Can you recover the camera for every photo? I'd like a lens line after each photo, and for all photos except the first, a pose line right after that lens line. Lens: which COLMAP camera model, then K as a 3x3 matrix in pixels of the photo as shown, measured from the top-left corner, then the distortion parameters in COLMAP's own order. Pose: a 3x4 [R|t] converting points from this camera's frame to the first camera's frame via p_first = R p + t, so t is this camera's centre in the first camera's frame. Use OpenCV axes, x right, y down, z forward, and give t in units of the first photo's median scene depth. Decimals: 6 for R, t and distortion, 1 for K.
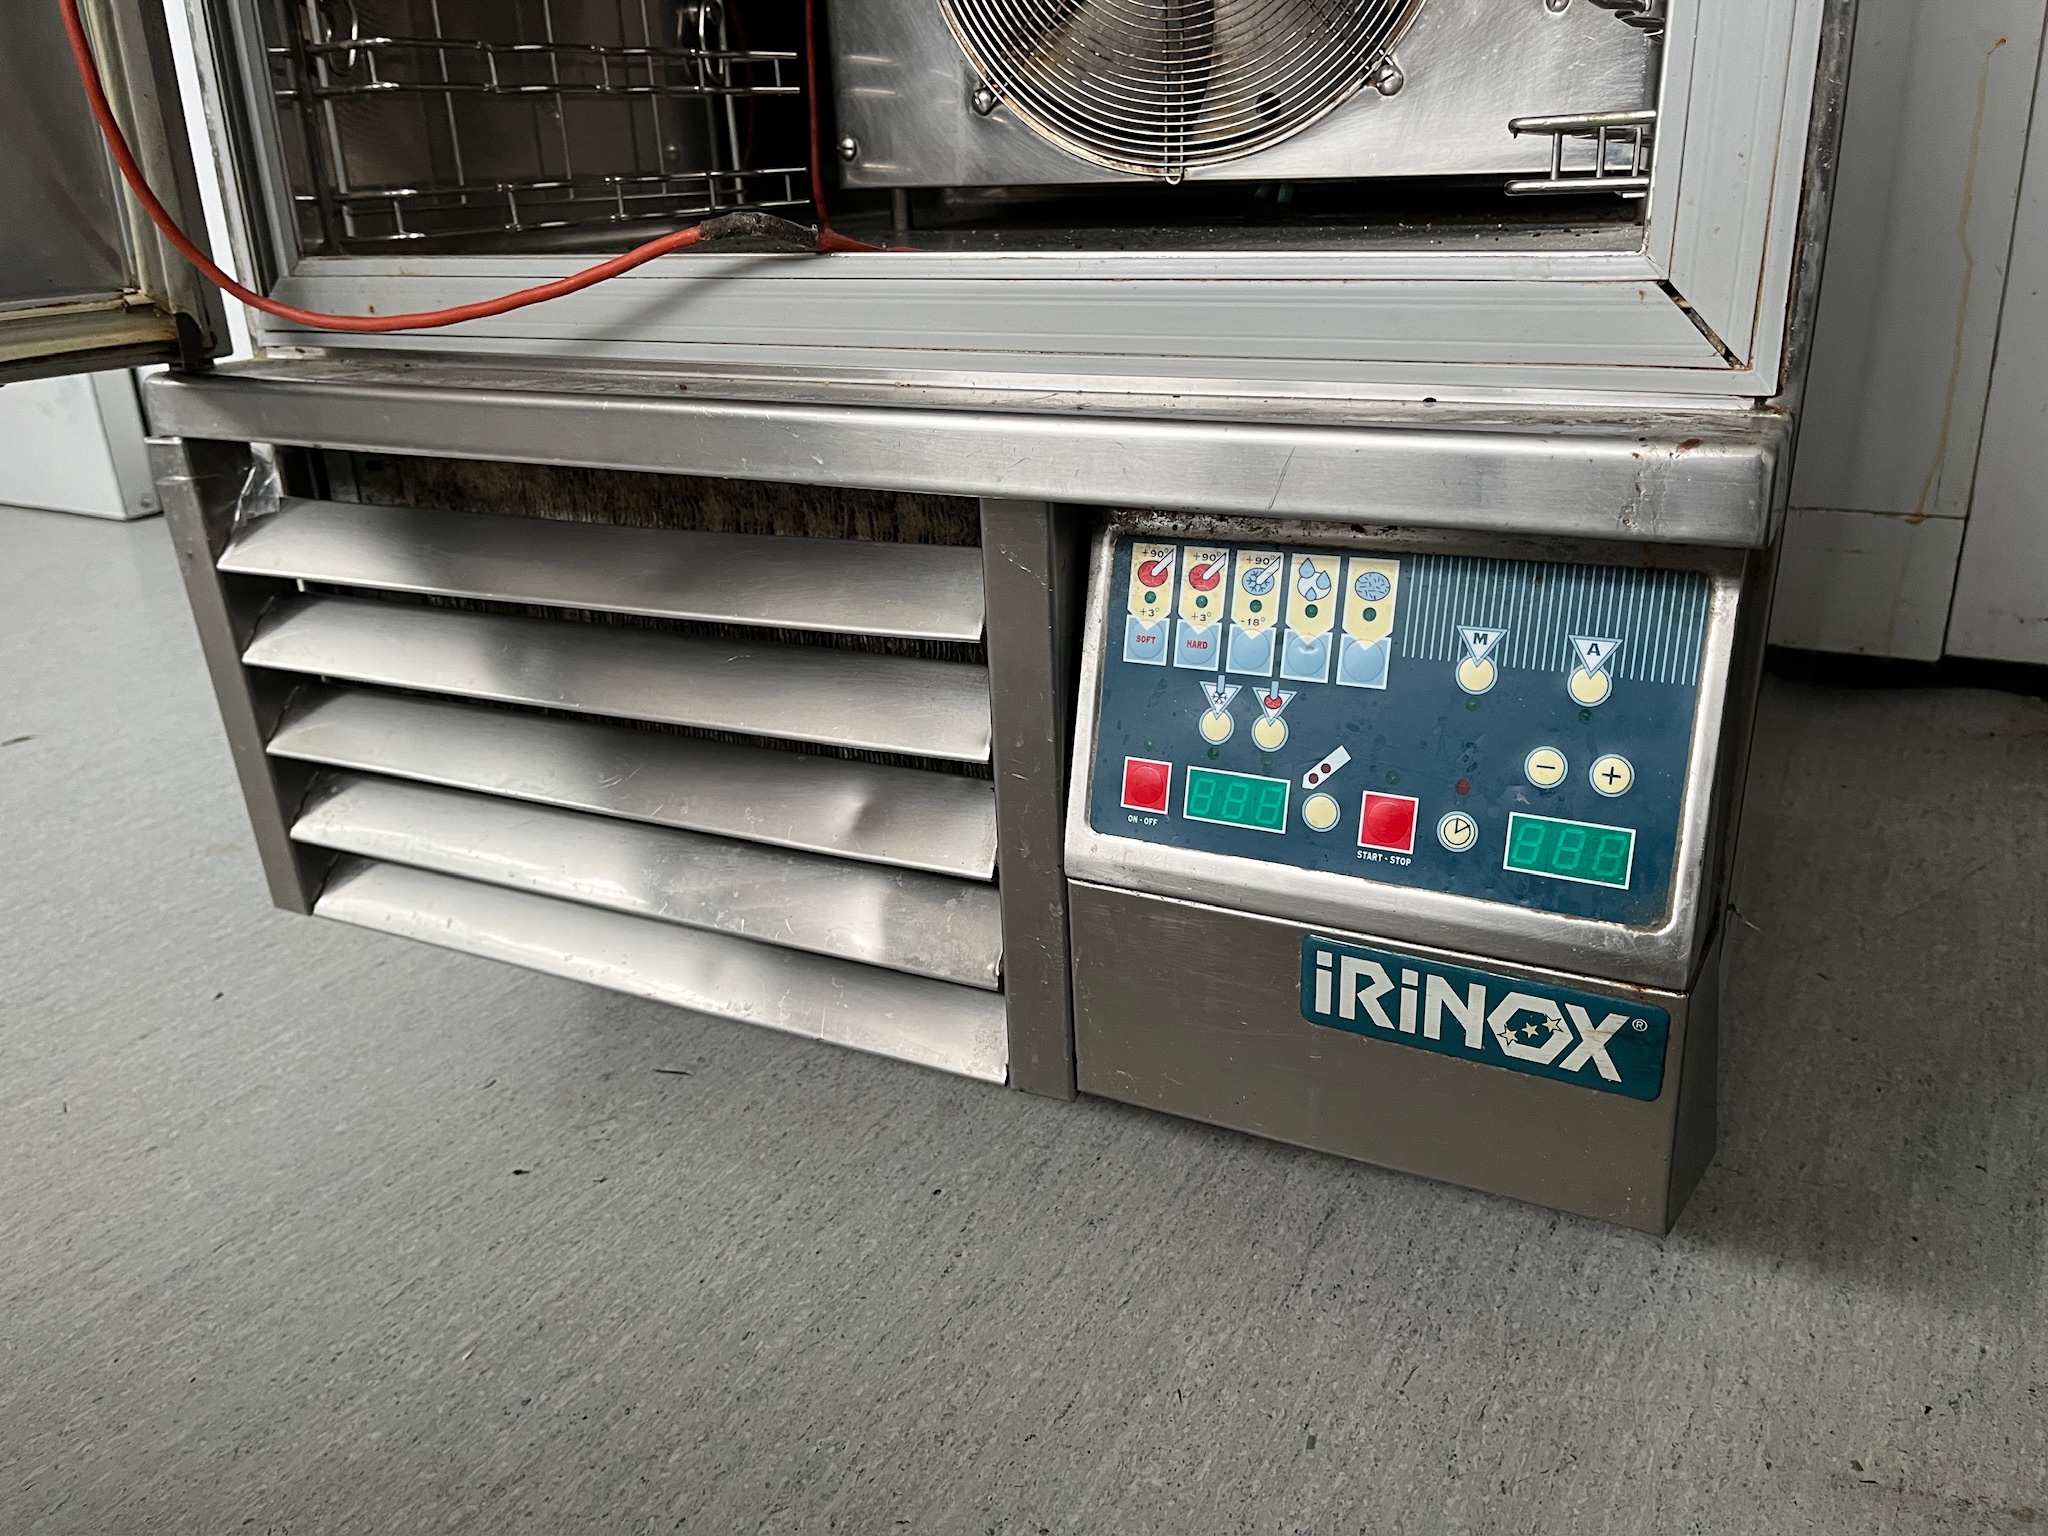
lens RADIAL K [[1557.6, 0, 1029.6], [0, 1557.6, 780.7], [0, 0, 1]] dist [0.038397, -0.052627]
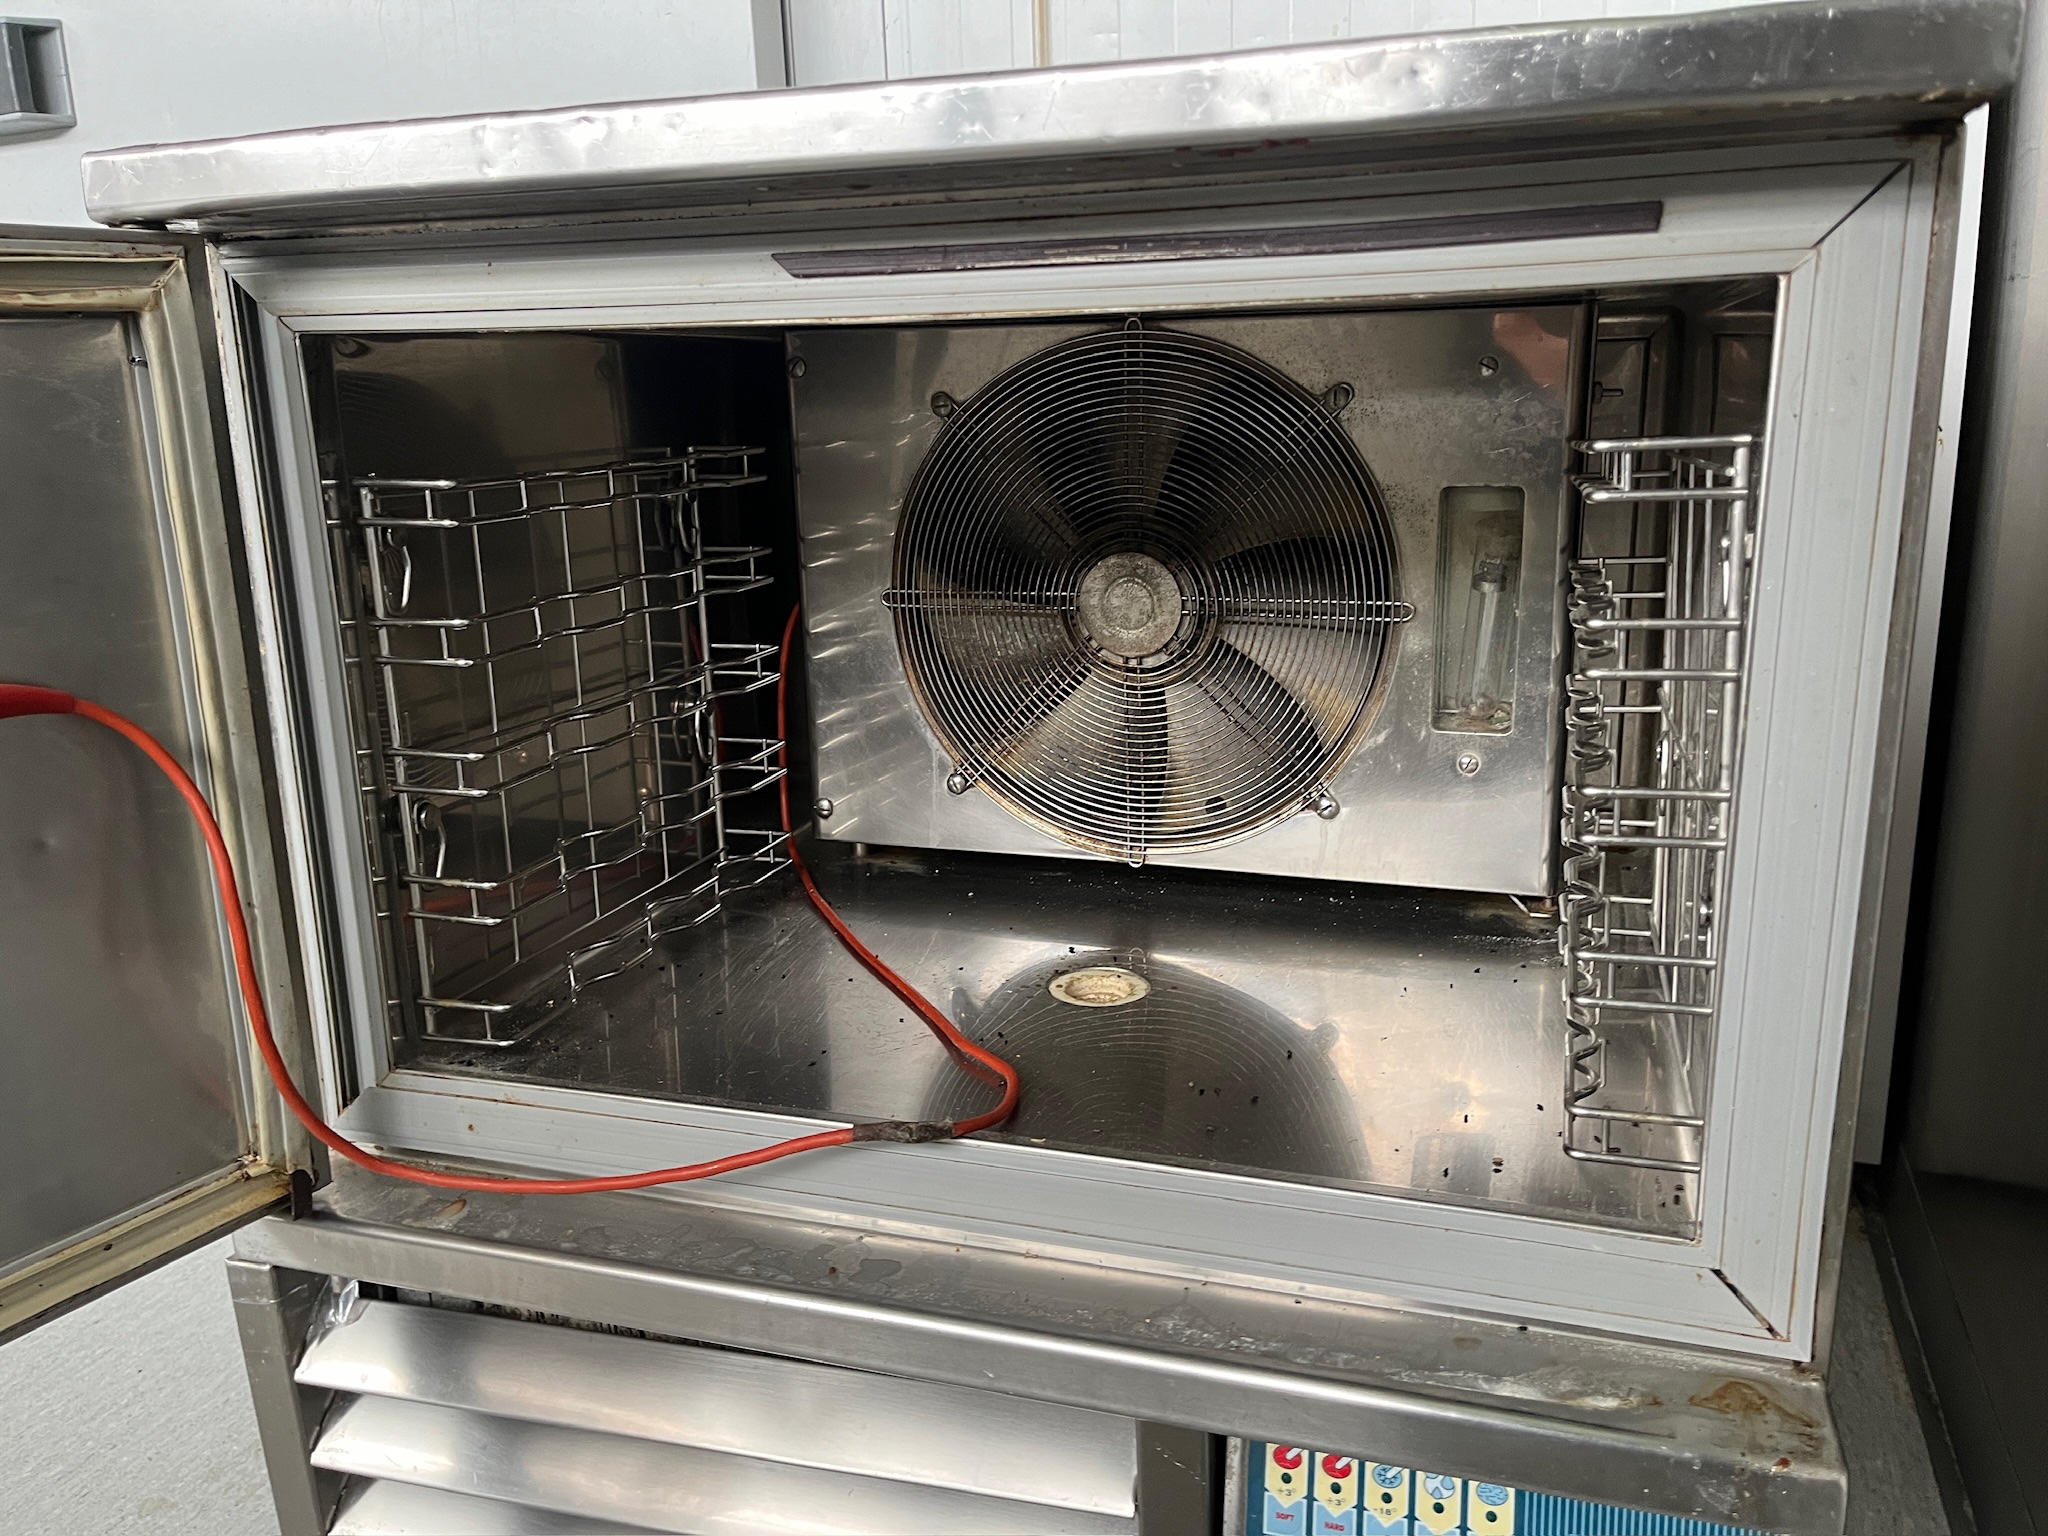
lens RADIAL K [[1557.6, 0, 1027.8], [0, 1557.6, 758.2], [0, 0, 1]] dist [0.038397, -0.052627]
pose [[0.983561, -0.027846, 0.178415, -0.297363], [0.054165, 0.988036, -0.144396, -0.480472], [-0.172260, 0.151686, 0.973303, -0.165274]]
